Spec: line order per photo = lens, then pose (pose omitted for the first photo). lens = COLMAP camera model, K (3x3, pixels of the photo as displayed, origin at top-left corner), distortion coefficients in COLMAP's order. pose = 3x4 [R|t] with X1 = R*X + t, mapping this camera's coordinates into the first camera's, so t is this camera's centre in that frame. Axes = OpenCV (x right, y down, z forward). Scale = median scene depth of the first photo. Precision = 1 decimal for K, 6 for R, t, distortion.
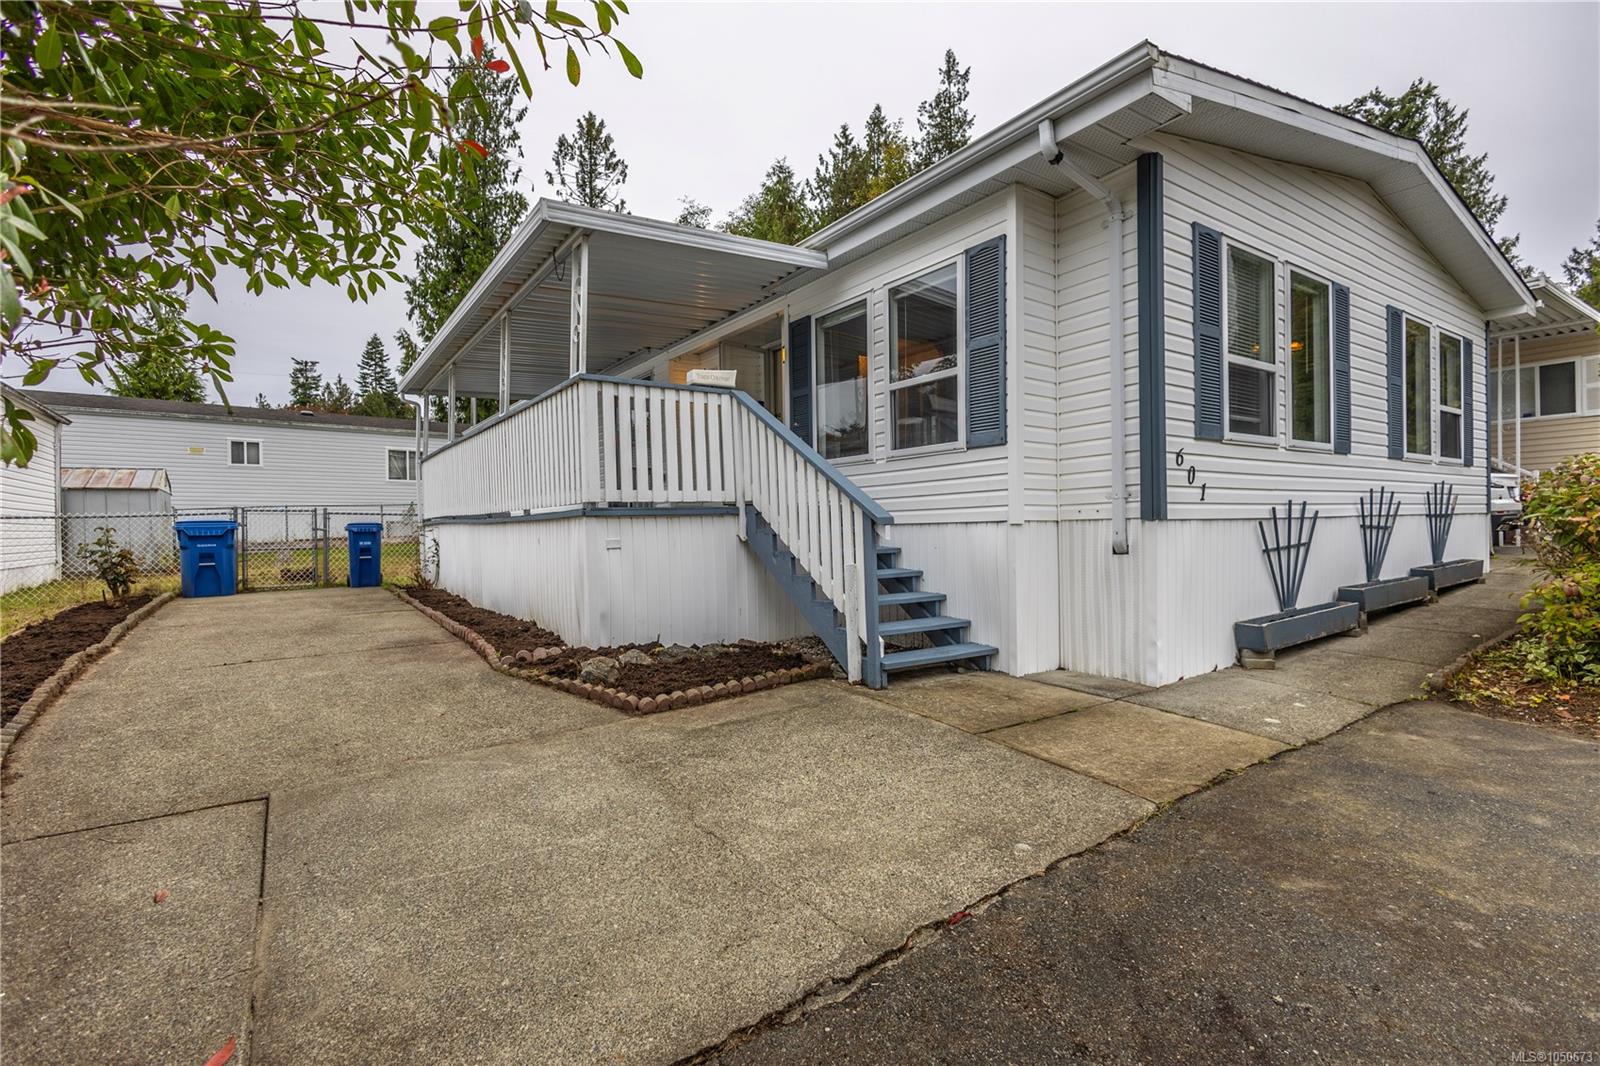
lens RADIAL K [[737.7, 0, 798.2], [0, 737.7, 526.7], [0, 0, 1]] dist [0.010012, -0.000334]
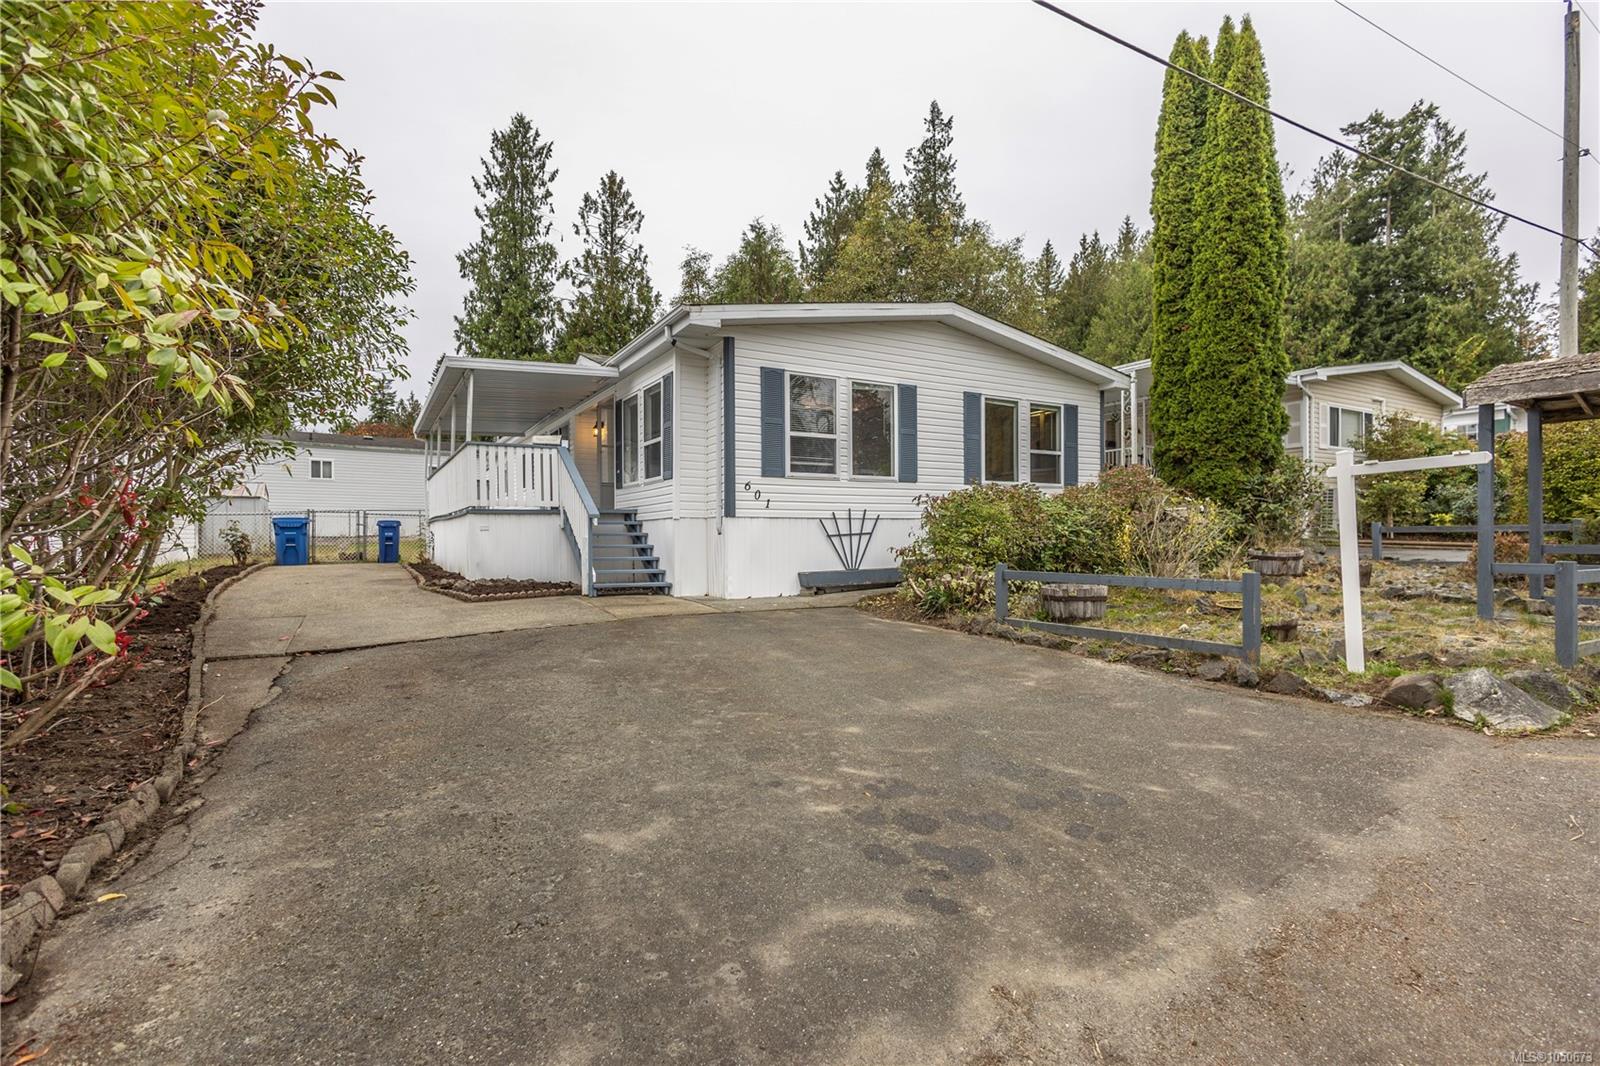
lens RADIAL K [[760.1, 0, 800.0], [0, 760.1, 533.0], [0, 0, 1]] dist [0.011159, -0.000300]
pose [[0.995942, 0.010721, -0.089352, 0.123817], [-0.011352, 0.999914, -0.006554, 0.006653], [0.089275, 0.007541, 0.995979, -0.151002]]
